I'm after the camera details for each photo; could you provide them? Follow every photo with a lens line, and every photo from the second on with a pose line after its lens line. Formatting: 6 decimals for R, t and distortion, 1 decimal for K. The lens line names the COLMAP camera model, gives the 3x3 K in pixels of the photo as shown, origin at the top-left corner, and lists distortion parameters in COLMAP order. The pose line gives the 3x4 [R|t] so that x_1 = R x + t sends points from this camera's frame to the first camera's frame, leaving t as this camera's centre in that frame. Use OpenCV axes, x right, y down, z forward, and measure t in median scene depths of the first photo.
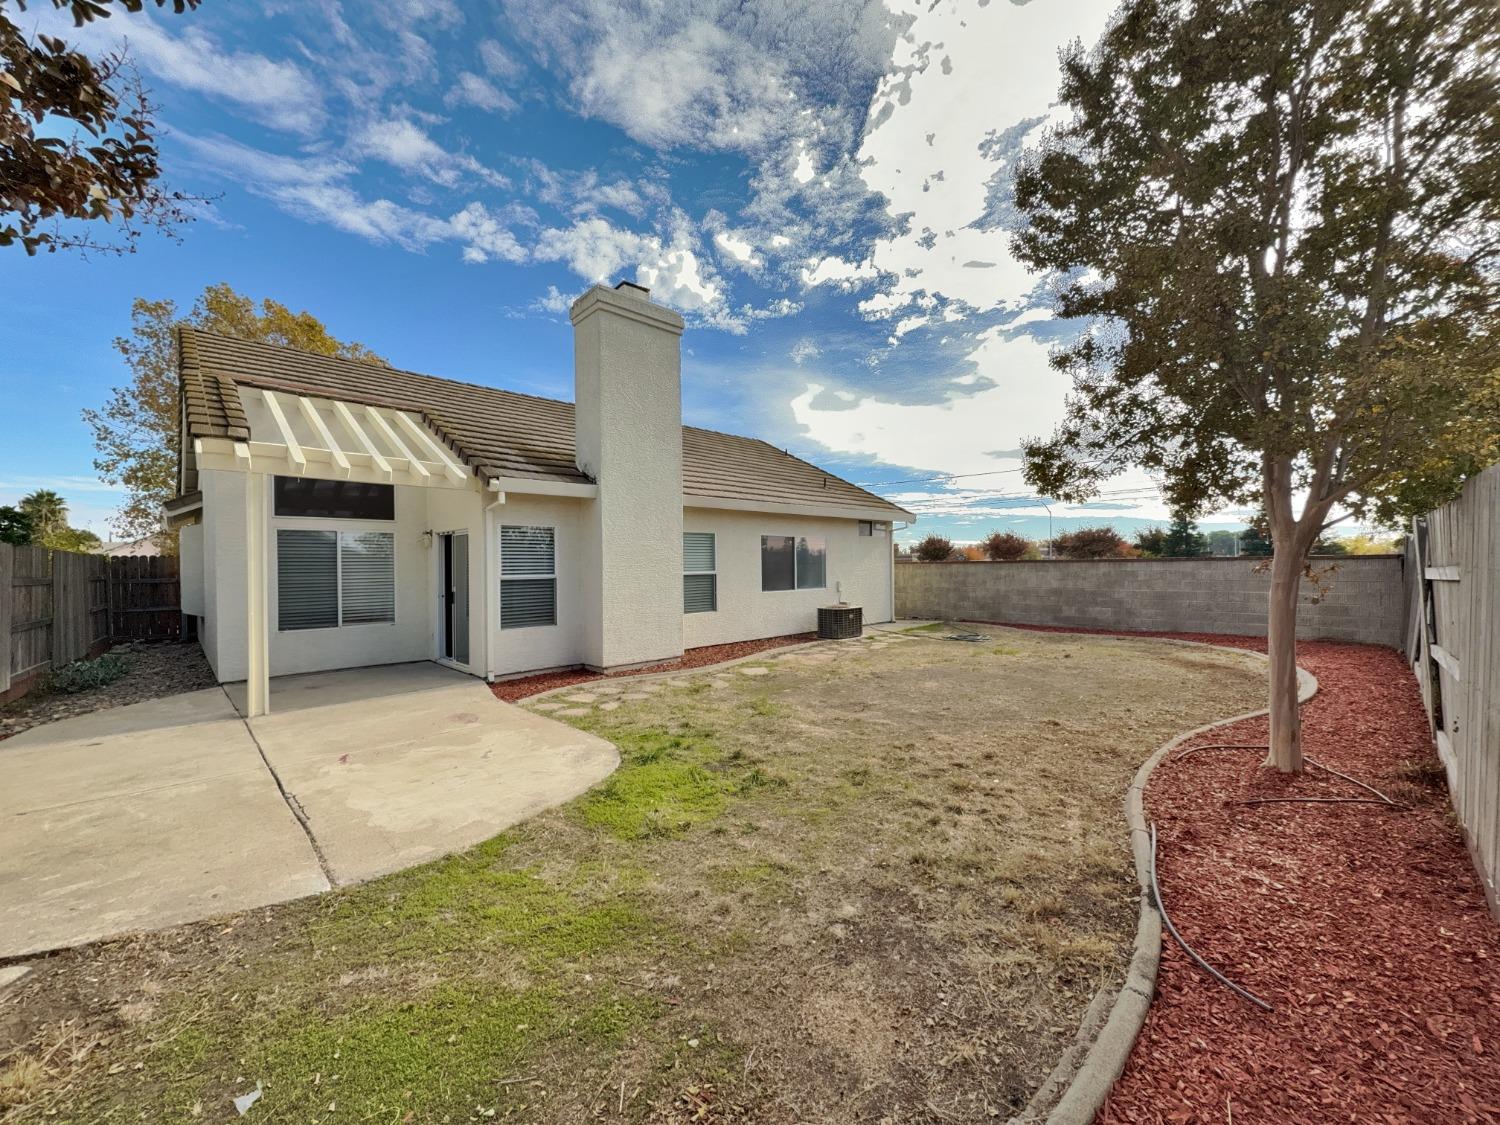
lens RADIAL K [[595.1, 0, 749.0], [0, 595.1, 567.1], [0, 0, 1]] dist [0.000116, -0.000877]
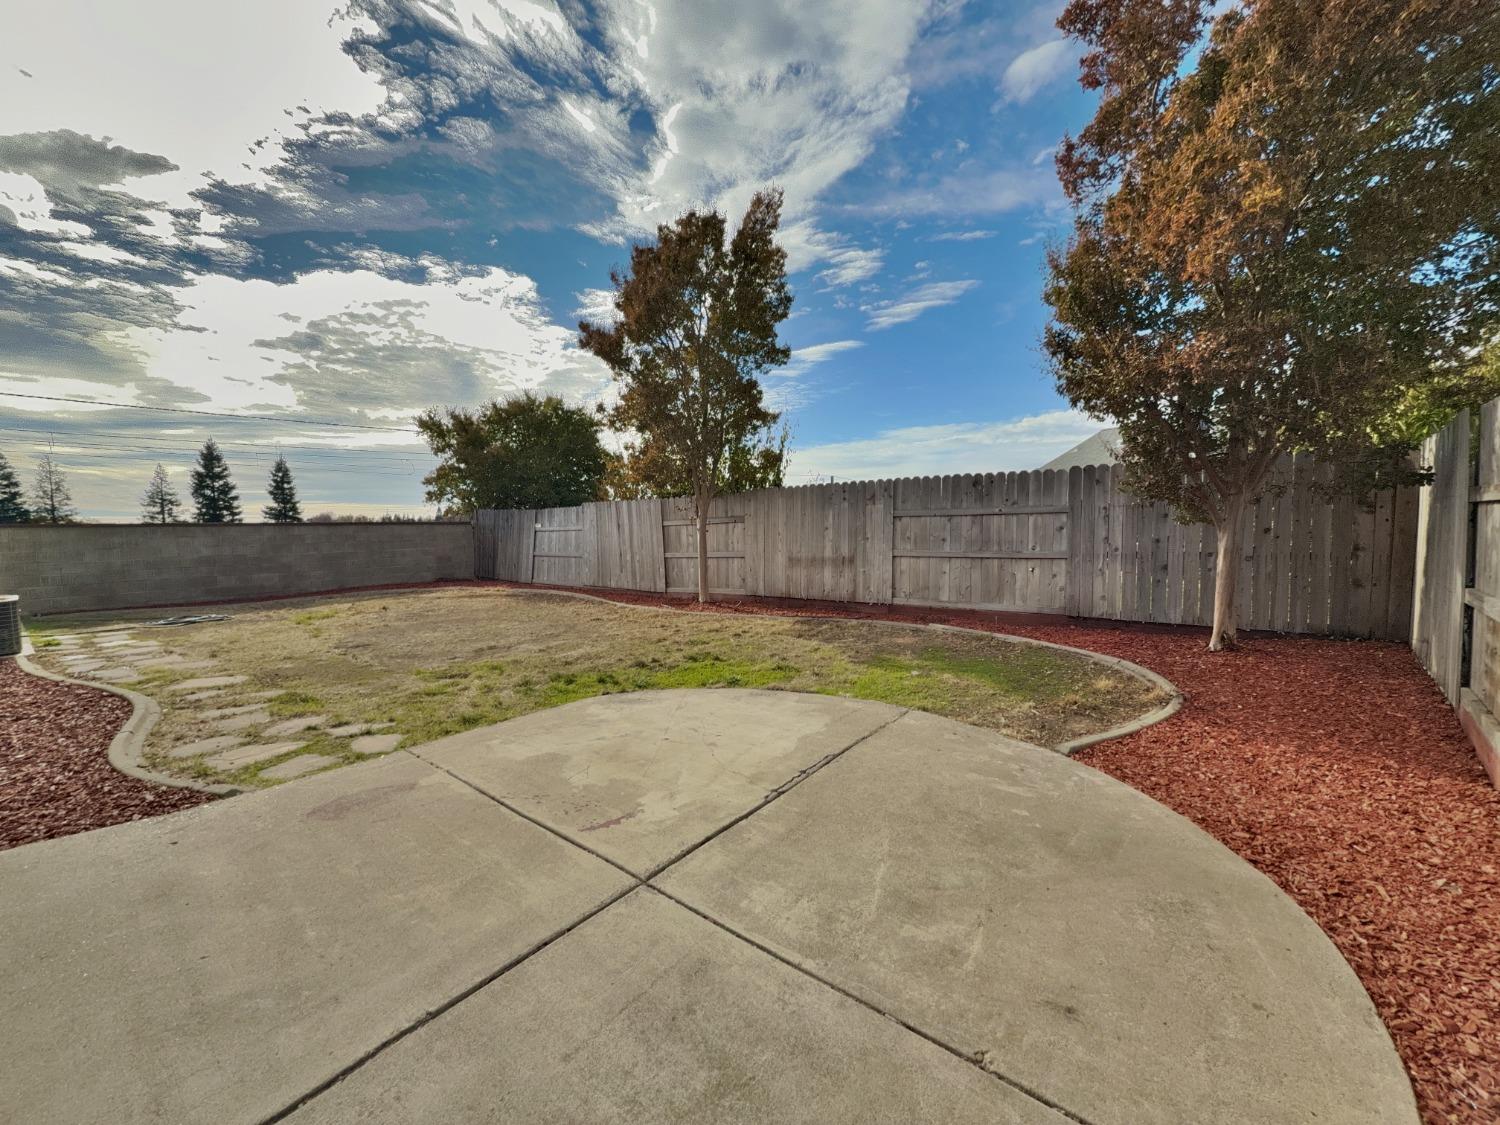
lens RADIAL K [[595.1, 0, 748.0], [0, 595.1, 568.1], [0, 0, 1]] dist [0.000116, -0.000877]
pose [[-0.121614, -0.059048, 0.990820, -1.239203], [0.027758, 0.997636, 0.062861, 0.055139], [-0.992189, 0.035148, -0.119687, 0.935921]]
